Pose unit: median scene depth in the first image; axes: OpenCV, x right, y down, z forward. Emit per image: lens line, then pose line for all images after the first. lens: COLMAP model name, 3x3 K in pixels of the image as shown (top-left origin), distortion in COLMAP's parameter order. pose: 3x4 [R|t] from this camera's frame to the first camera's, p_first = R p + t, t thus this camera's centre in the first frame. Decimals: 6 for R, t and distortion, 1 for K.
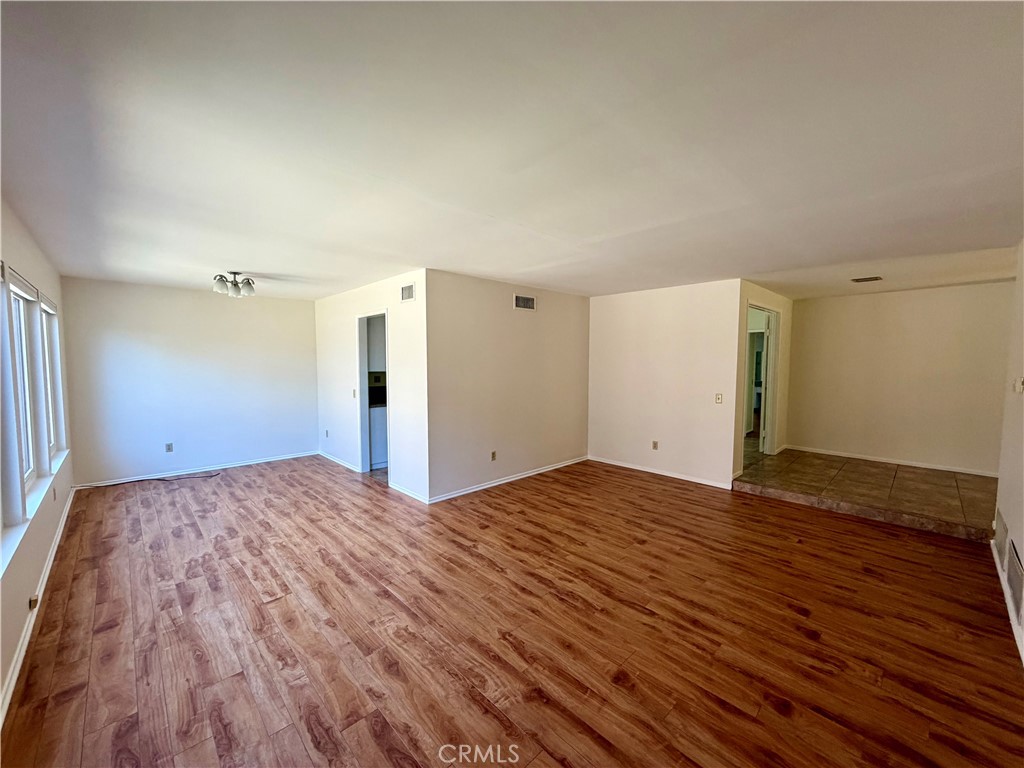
lens RADIAL K [[407.3, 0, 510.0], [0, 407.3, 385.3], [0, 0, 1]] dist [-0.000135, 0.000034]
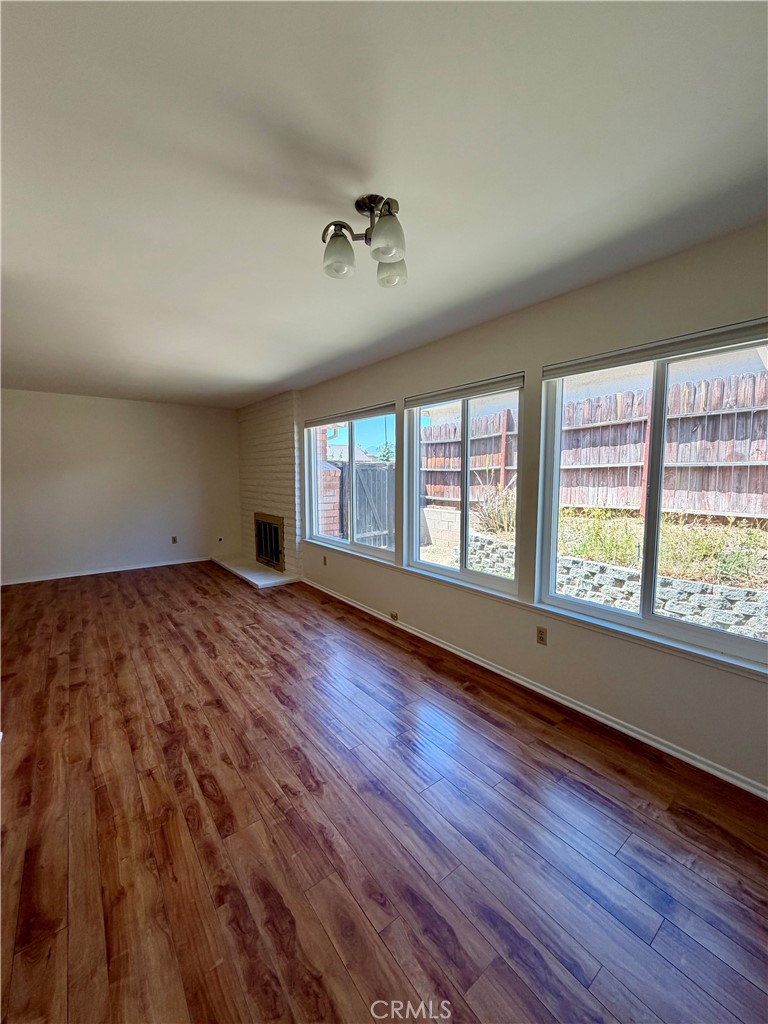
lens RADIAL K [[407.3, 0, 384.0], [0, 407.3, 512.0], [0, 0, 1]] dist [-0.000135, 0.000034]
pose [[-0.993621, -0.012744, 0.112049, -0.970426], [0.005488, 0.986952, 0.160923, -0.088481], [-0.112638, 0.160512, -0.980586, 1.851039]]
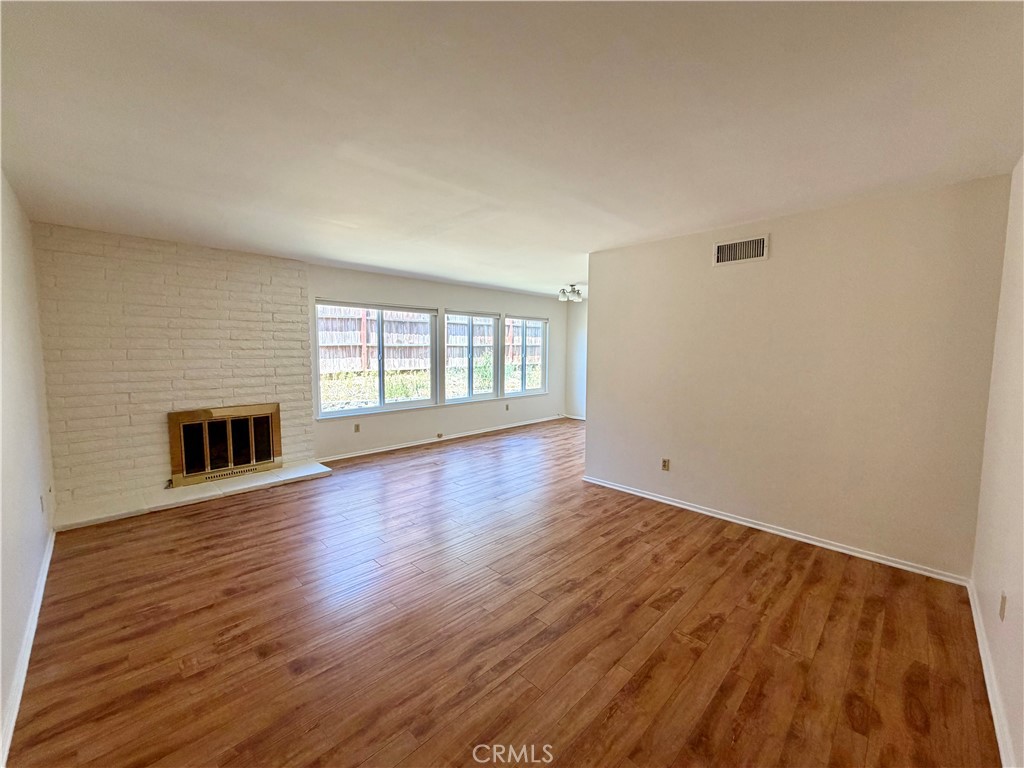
lens RADIAL K [[407.3, 0, 510.0], [0, 407.3, 385.3], [0, 0, 1]] dist [-0.000135, 0.000034]
pose [[0.022506, 0.086867, -0.995966, 1.081492], [-0.071548, 0.993804, 0.085062, -0.035055], [0.997183, 0.069344, 0.028582, 1.008800]]
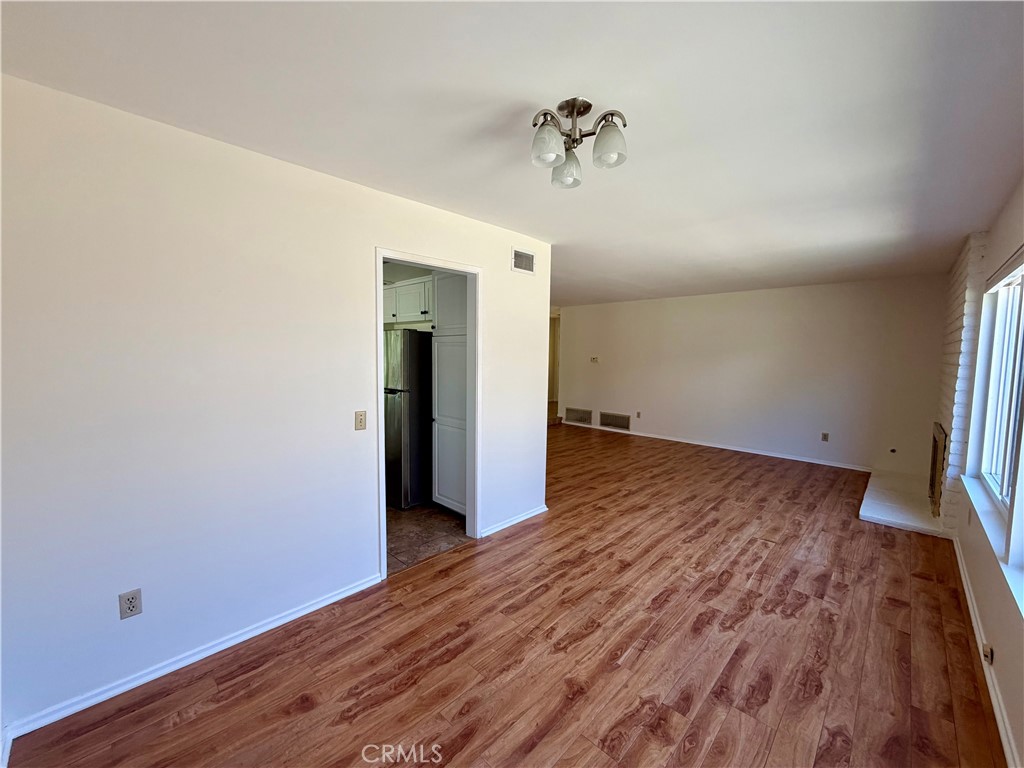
lens RADIAL K [[407.3, 0, 510.0], [0, 407.3, 385.3], [0, 0, 1]] dist [-0.000135, 0.000034]
pose [[-0.029685, -0.082845, 0.996120, -1.410894], [0.052680, 0.995045, 0.084326, -0.081030], [-0.998170, 0.054979, -0.025174, 1.435625]]
